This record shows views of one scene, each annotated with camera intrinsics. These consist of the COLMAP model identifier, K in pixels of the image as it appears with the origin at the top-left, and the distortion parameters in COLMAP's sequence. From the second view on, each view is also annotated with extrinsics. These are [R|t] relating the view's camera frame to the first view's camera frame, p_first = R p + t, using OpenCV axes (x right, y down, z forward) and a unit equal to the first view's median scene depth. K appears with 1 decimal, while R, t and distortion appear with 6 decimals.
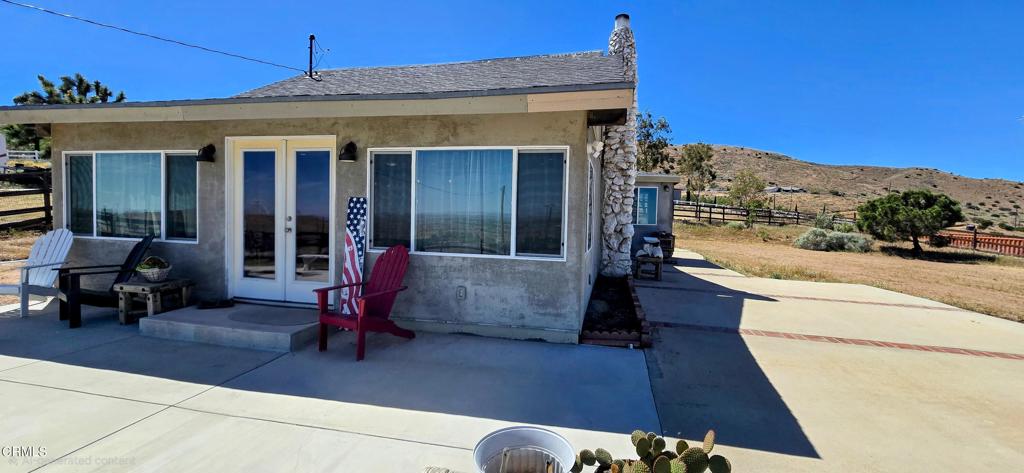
lens RADIAL K [[419.3, 0, 514.2], [0, 419.3, 234.4], [0, 0, 1]] dist [0.001109, -0.000157]
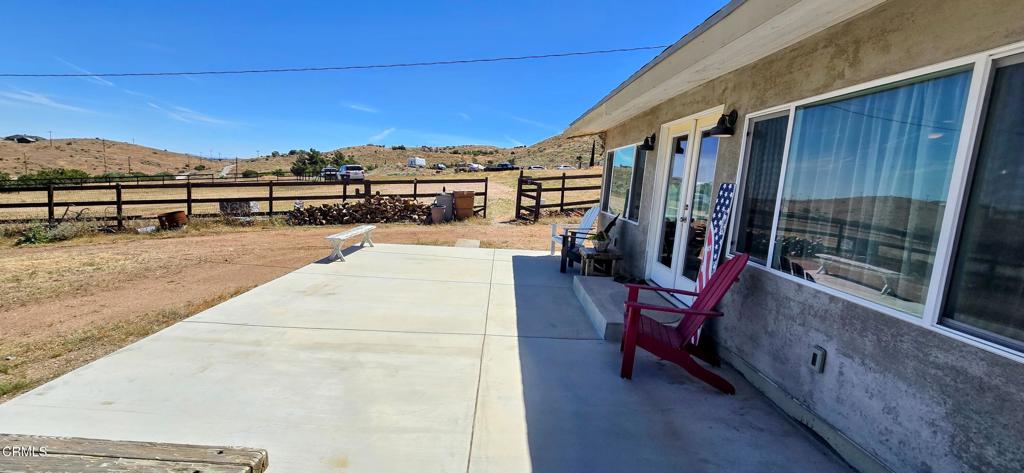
lens RADIAL K [[419.3, 0, 509.7], [0, 419.3, 233.5], [0, 0, 1]] dist [0.001109, -0.000157]
pose [[0.230443, 0.119731, -0.965692, 0.277299], [-0.110833, 0.989173, 0.096194, -0.028557], [0.966753, 0.084864, 0.241218, 0.451674]]
